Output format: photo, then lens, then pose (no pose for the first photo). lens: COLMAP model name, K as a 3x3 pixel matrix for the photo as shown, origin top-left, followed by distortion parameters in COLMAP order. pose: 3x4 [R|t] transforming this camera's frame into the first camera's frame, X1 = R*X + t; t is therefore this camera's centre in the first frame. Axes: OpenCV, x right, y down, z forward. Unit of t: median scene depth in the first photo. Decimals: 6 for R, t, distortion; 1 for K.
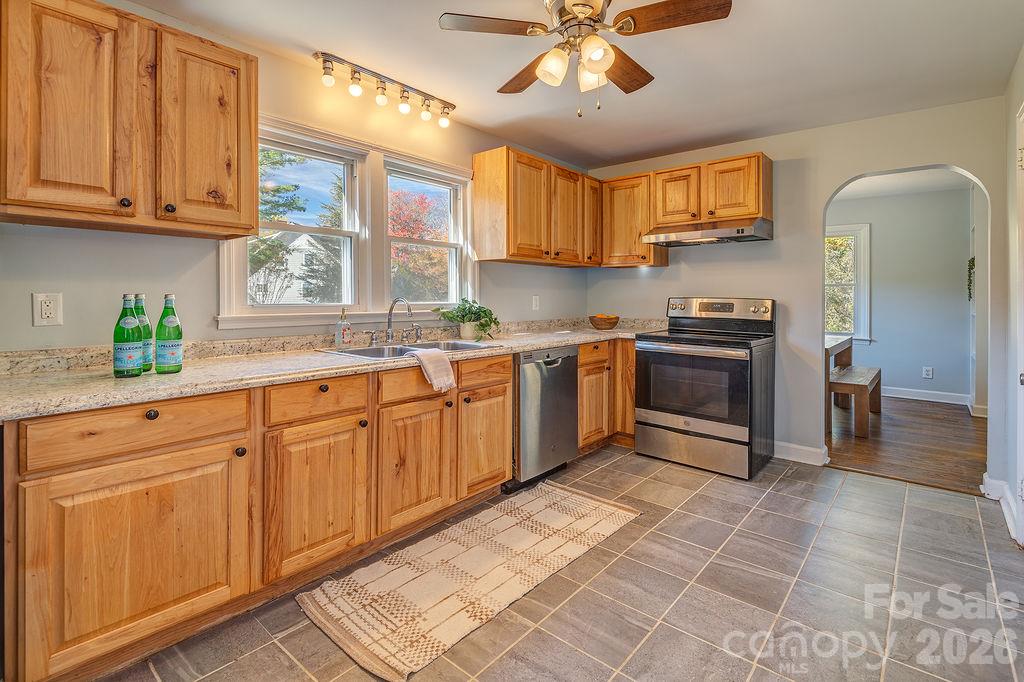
lens RADIAL K [[440.7, 0, 511.2], [0, 440.7, 297.0], [0, 0, 1]] dist [0.002295, -0.000081]
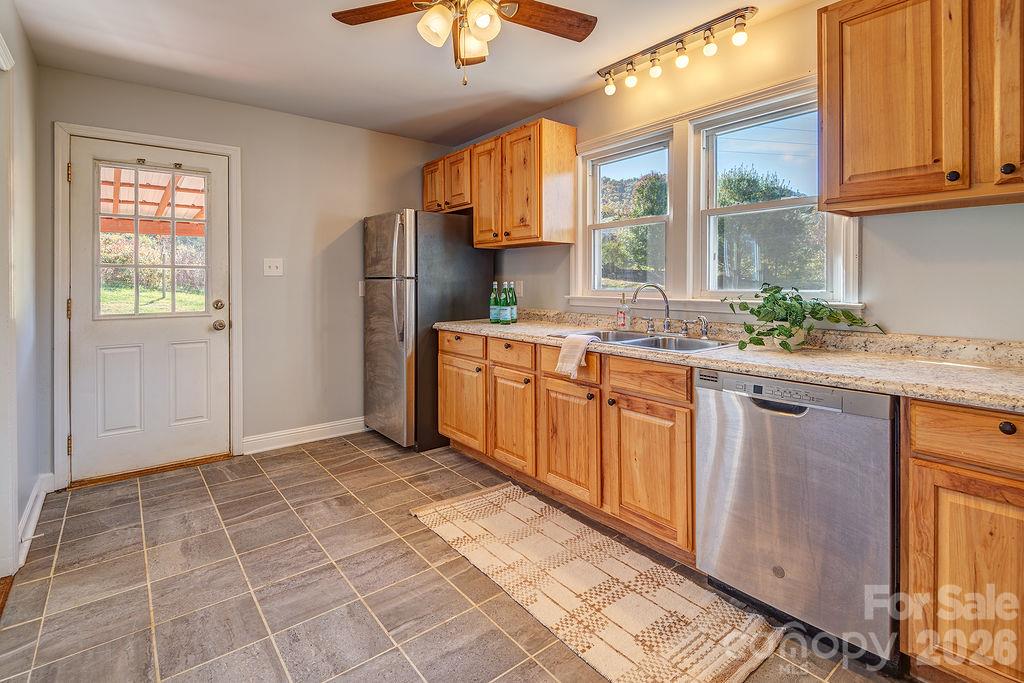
lens RADIAL K [[488.8, 0, 506.9], [0, 488.8, 291.8], [0, 0, 1]] dist [0.028585, -0.024151]
pose [[-0.150188, 0.015393, -0.988538, 0.884741], [0.000544, 0.999880, 0.015487, 0.004023], [0.988657, 0.001788, -0.150178, 0.949154]]
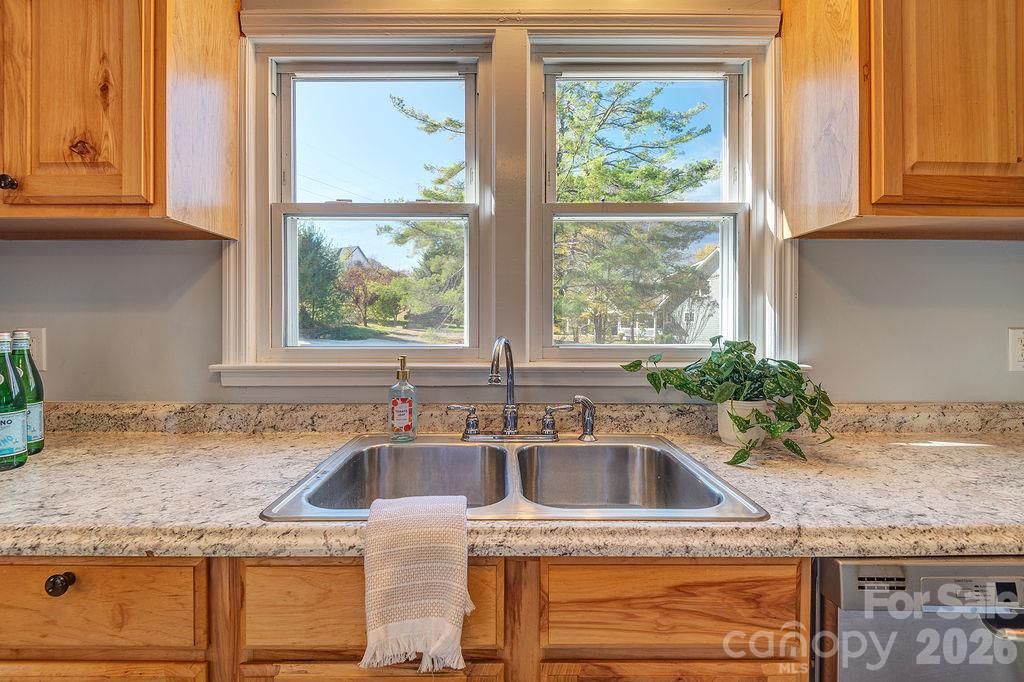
lens RADIAL K [[499.4, 0, 535.1], [0, 499.4, 325.0], [0, 0, 1]] dist [-0.004993, -0.001472]
pose [[0.687458, -0.001818, -0.726222, 0.122903], [0.000625, 0.999998, -0.001912, -0.008904], [0.726224, 0.000861, 0.687458, 0.770090]]
